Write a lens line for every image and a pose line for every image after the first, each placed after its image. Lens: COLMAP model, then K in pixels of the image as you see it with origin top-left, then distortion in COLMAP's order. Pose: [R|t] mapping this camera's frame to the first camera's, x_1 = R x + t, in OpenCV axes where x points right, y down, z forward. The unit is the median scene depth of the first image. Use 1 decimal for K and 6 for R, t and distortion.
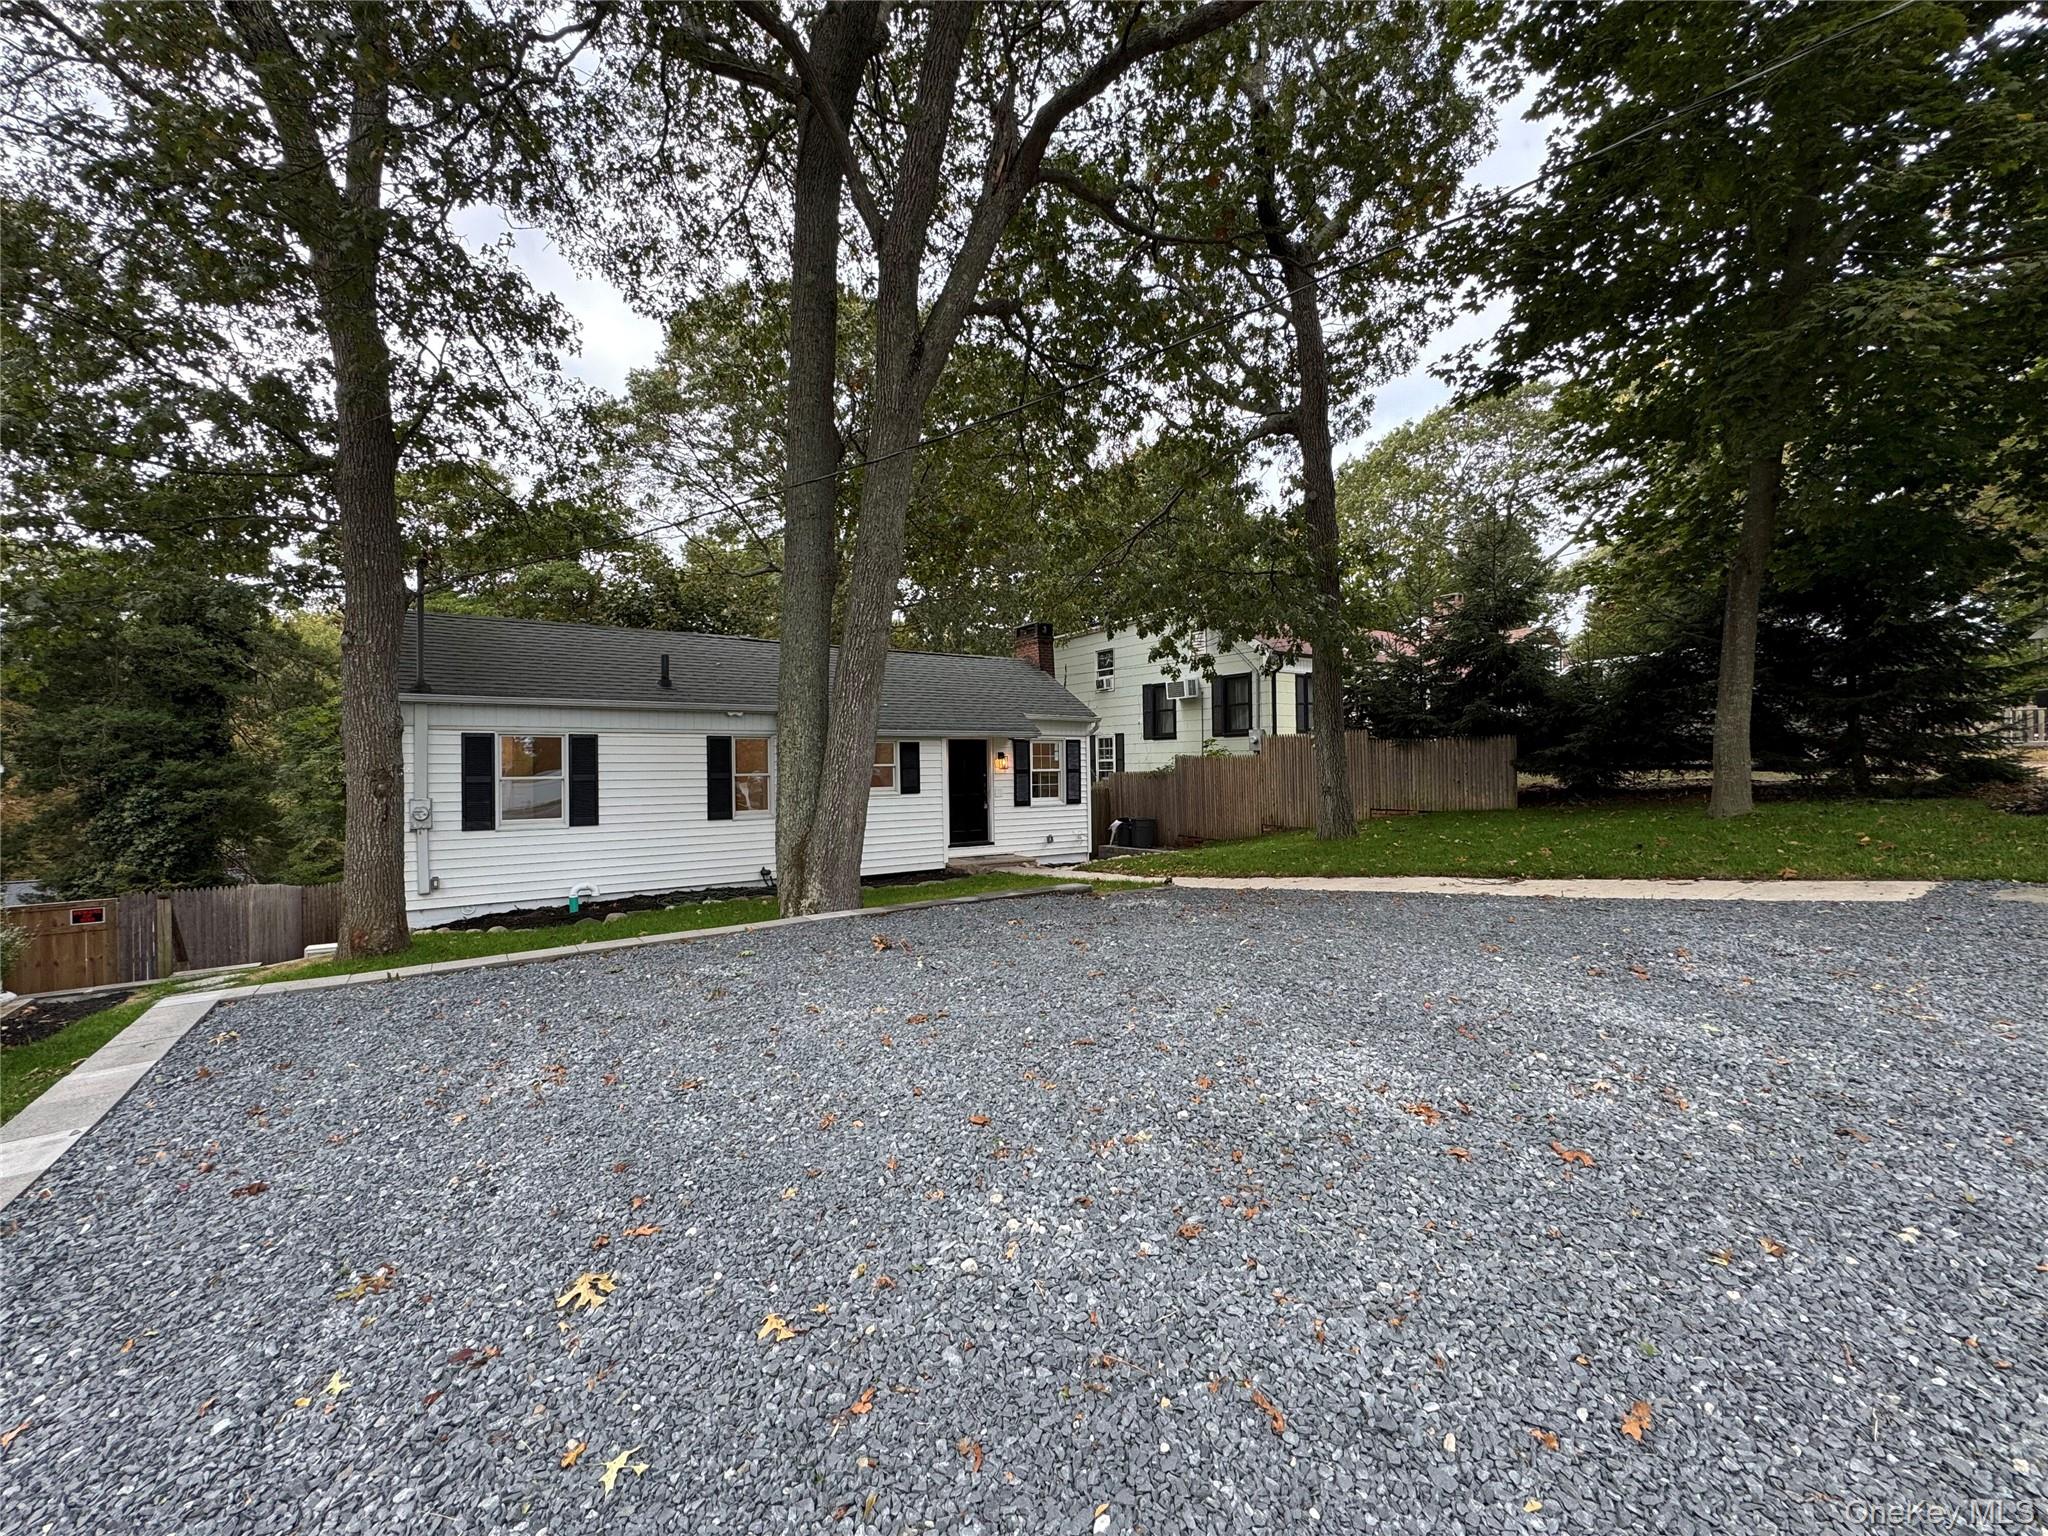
lens RADIAL K [[817.9, 0, 1026.0], [0, 817.9, 760.0], [0, 0, 1]] dist [-0.000700, 0.000826]
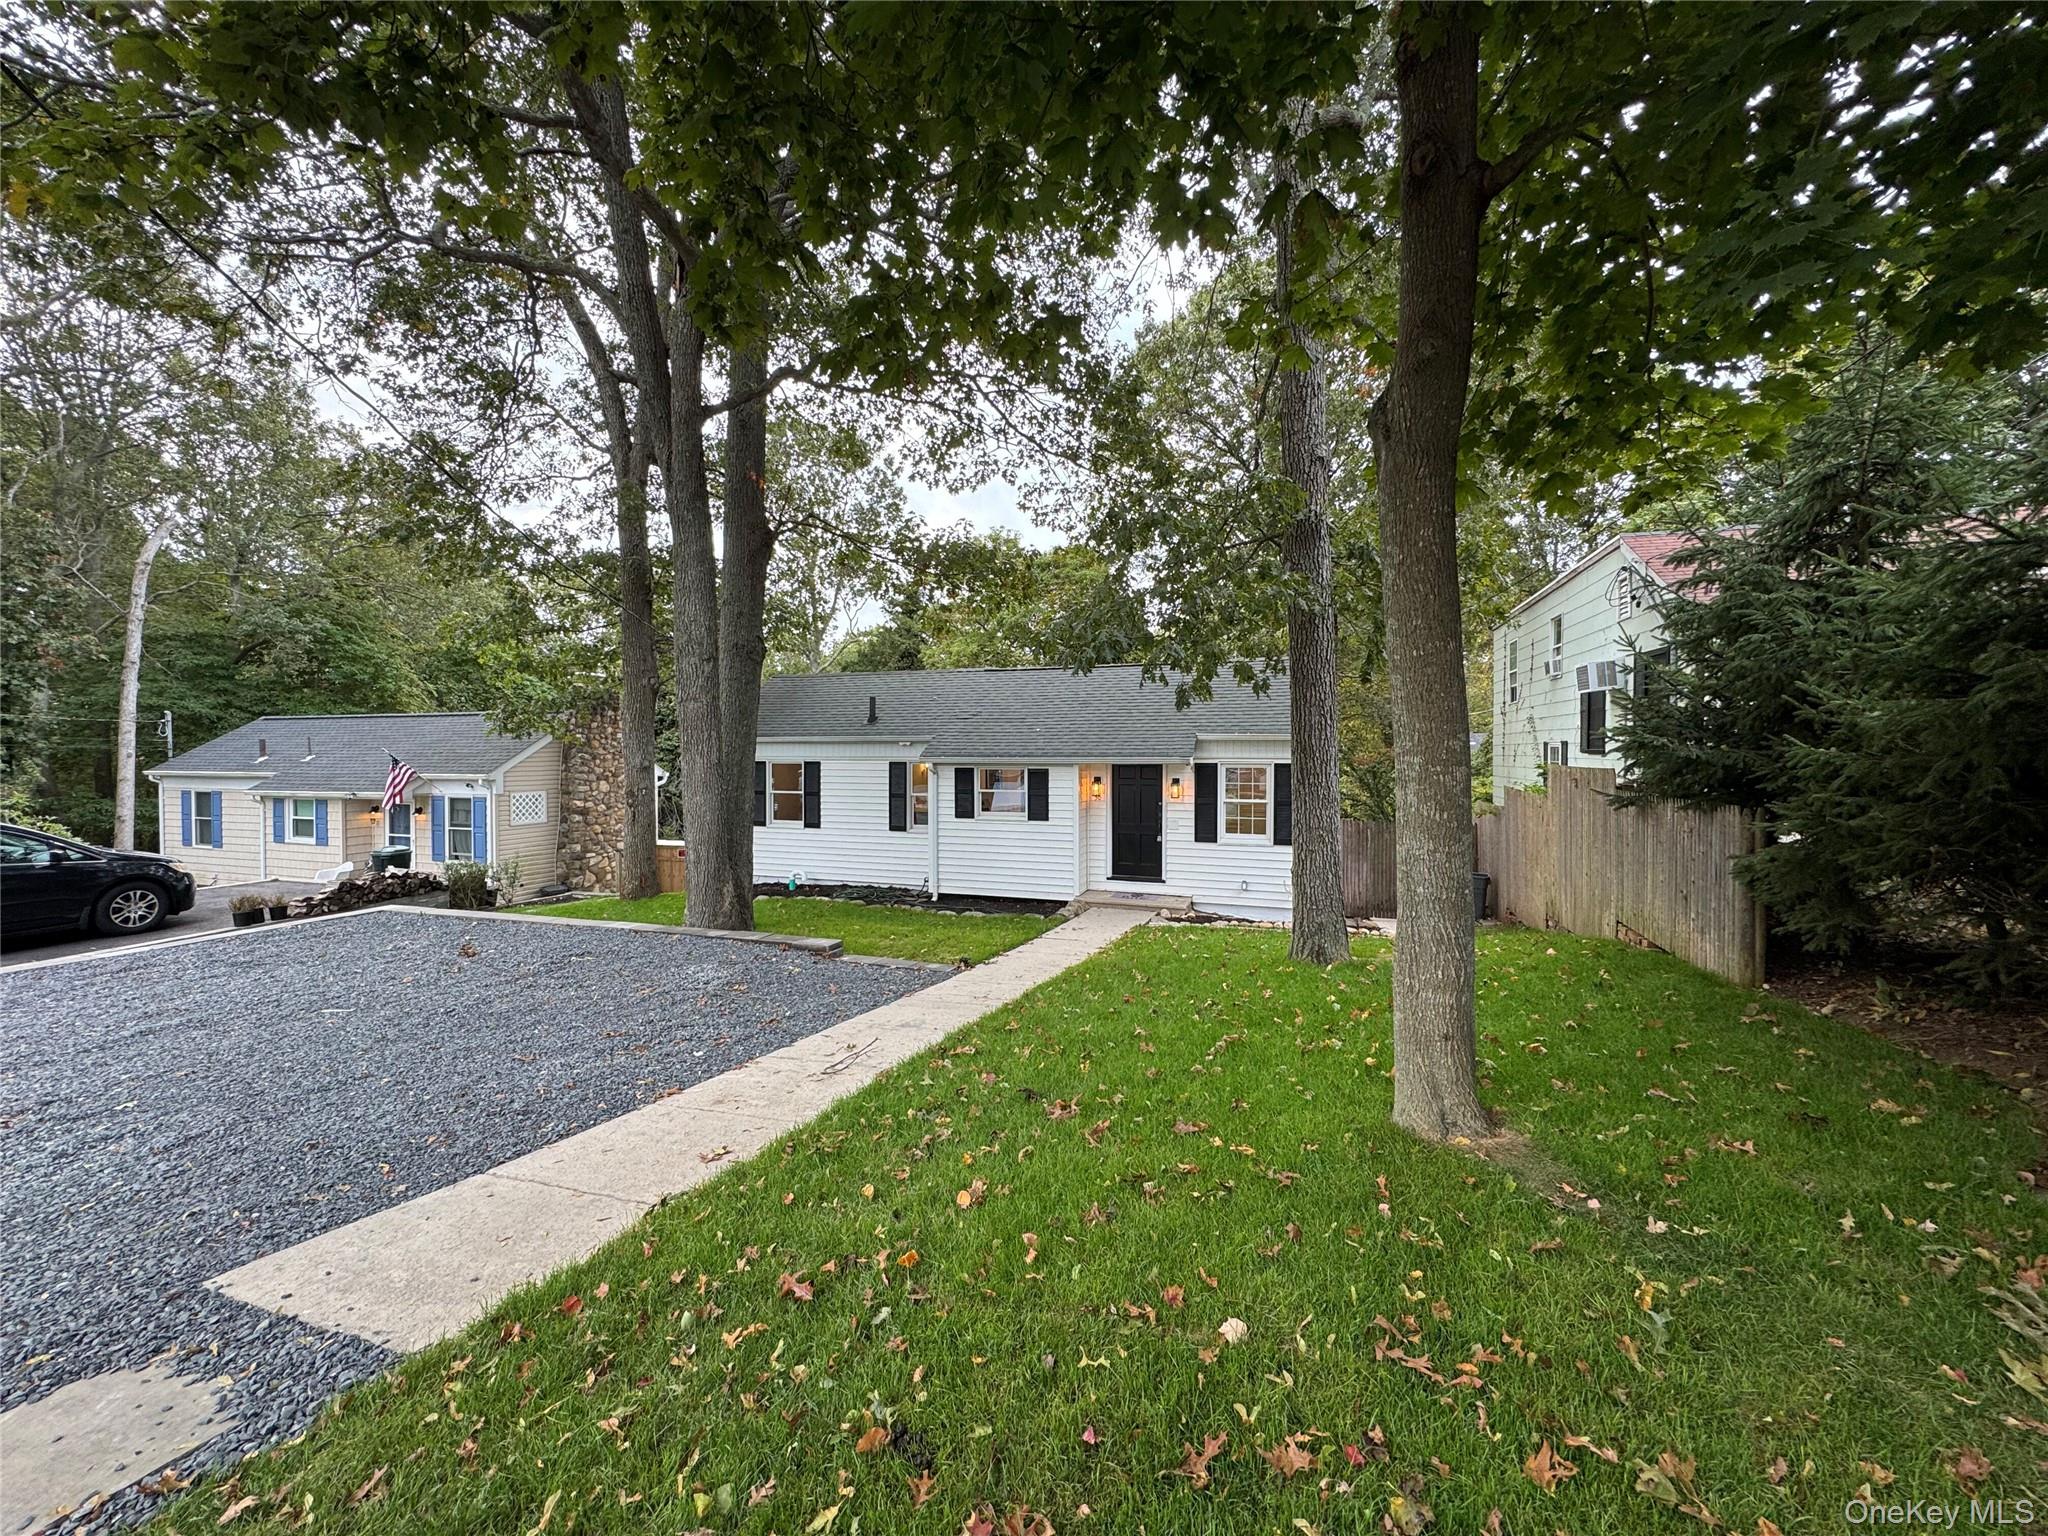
lens RADIAL K [[817.9, 0, 1028.2], [0, 817.9, 760.8], [0, 0, 1]] dist [-0.000700, 0.000826]
pose [[0.595870, 0.022065, -0.802778, 0.580265], [0.001948, 0.999580, 0.028920, -0.054022], [0.803079, -0.018796, 0.595576, 0.360582]]
